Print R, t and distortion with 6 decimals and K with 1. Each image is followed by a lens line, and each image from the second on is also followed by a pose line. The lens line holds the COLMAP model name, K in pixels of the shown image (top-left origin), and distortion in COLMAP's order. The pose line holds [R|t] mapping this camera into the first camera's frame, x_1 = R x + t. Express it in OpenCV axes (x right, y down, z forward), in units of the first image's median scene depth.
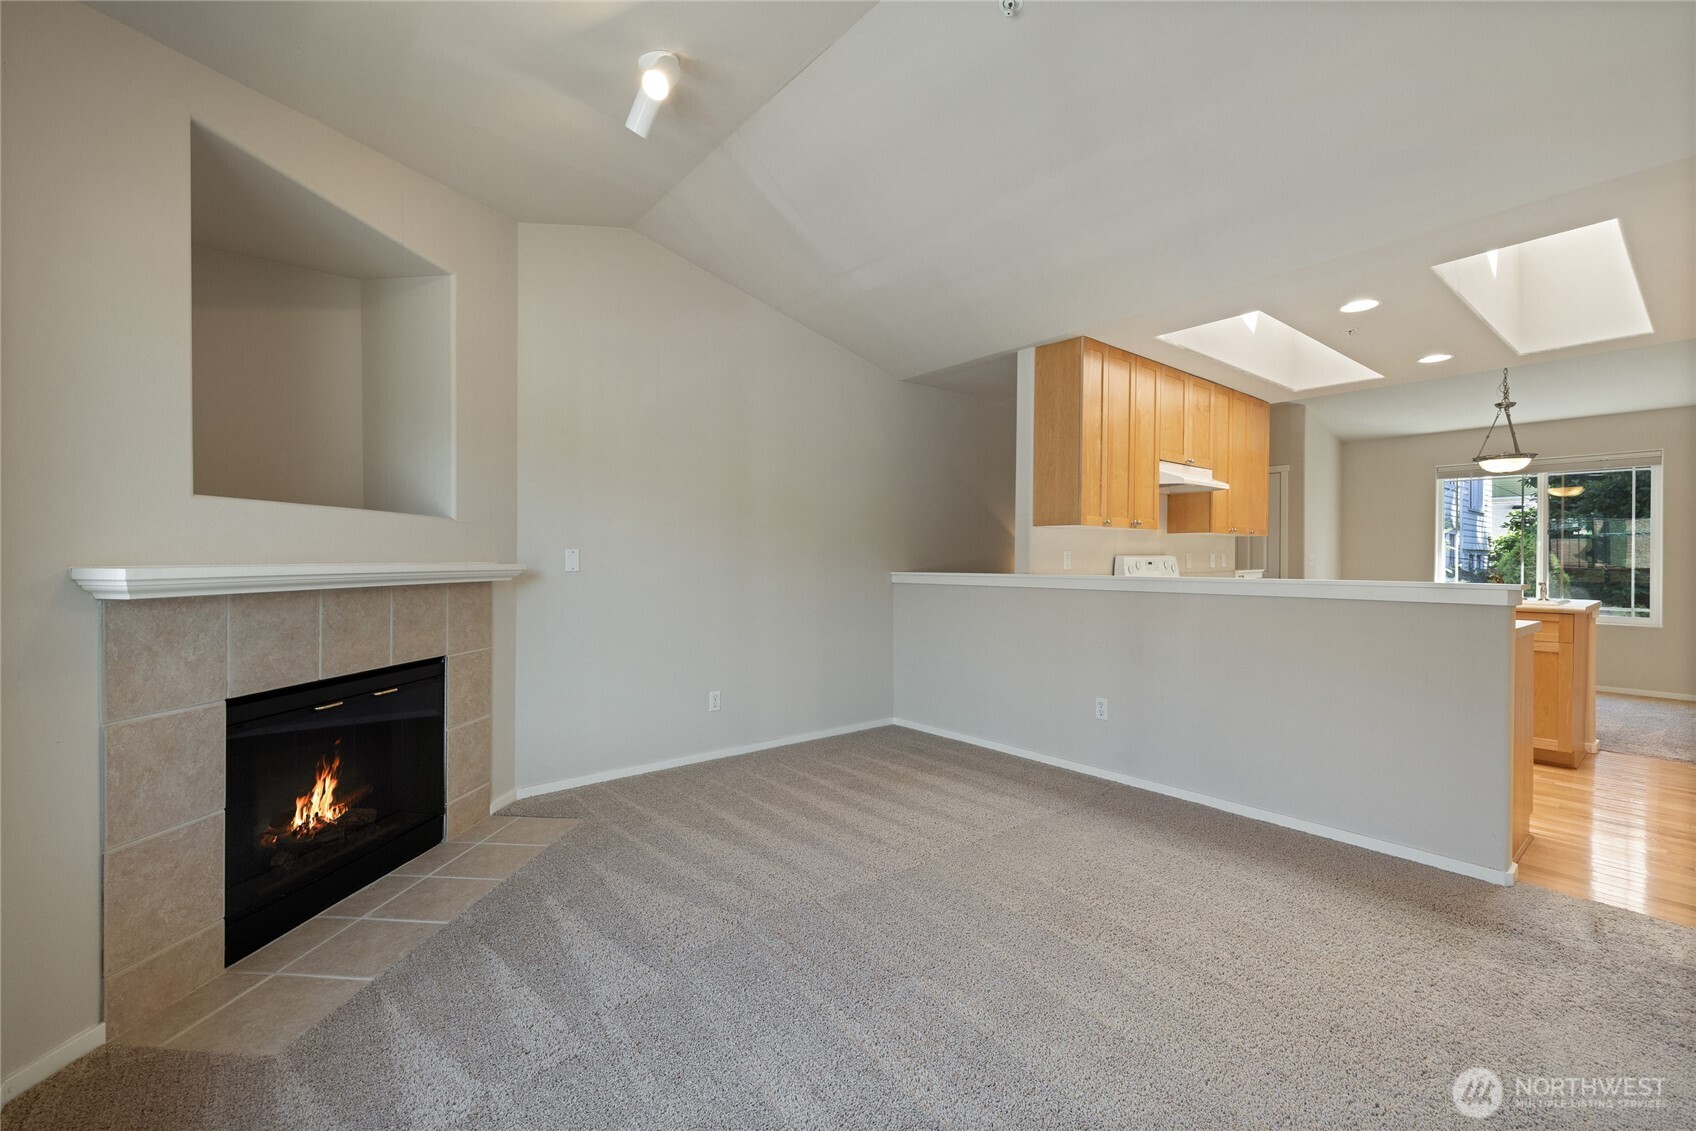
lens RADIAL K [[712.3, 0, 859.4], [0, 712.3, 565.9], [0, 0, 1]] dist [0.001858, -0.000699]
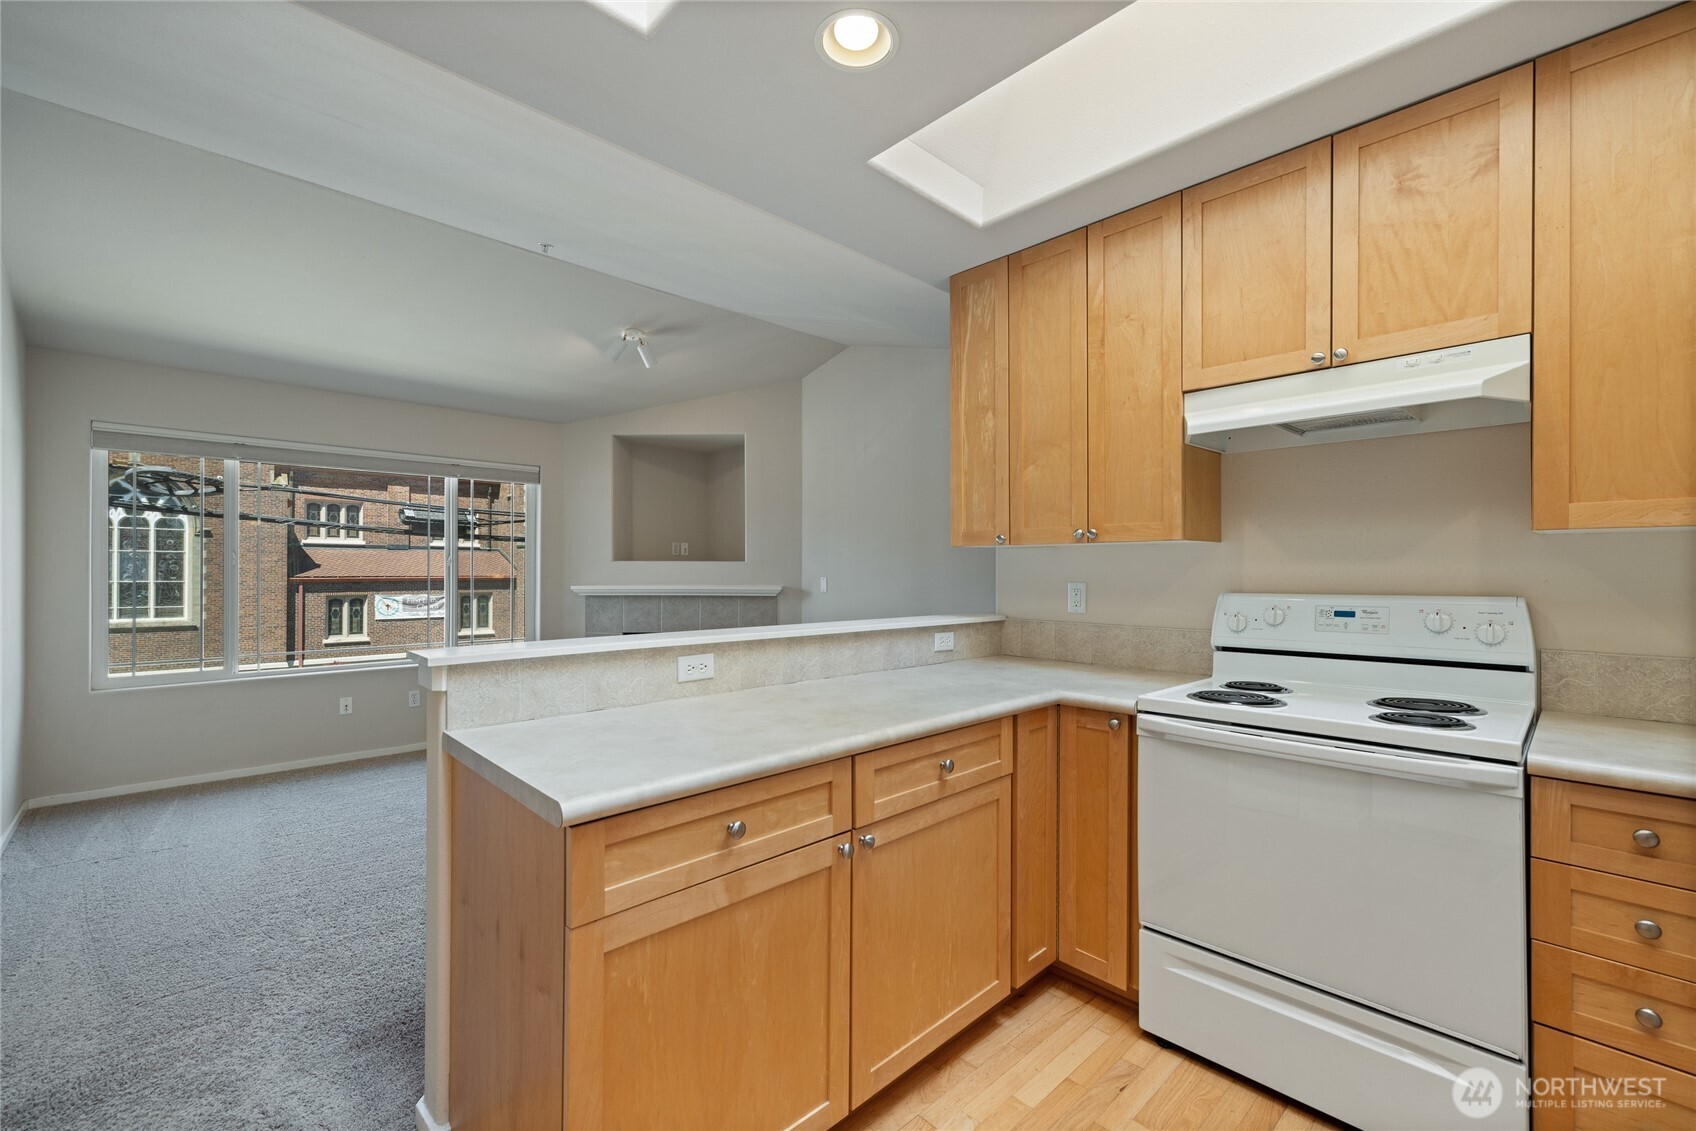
lens RADIAL K [[720.5, 0, 842.3], [0, 720.5, 568.5], [0, 0, 1]] dist [-0.000466, 0.000735]
pose [[0.058626, -0.005619, -0.998264, 1.384856], [-0.012679, 0.999899, -0.006373, -0.041180], [0.998200, 0.013031, 0.058549, 1.168254]]
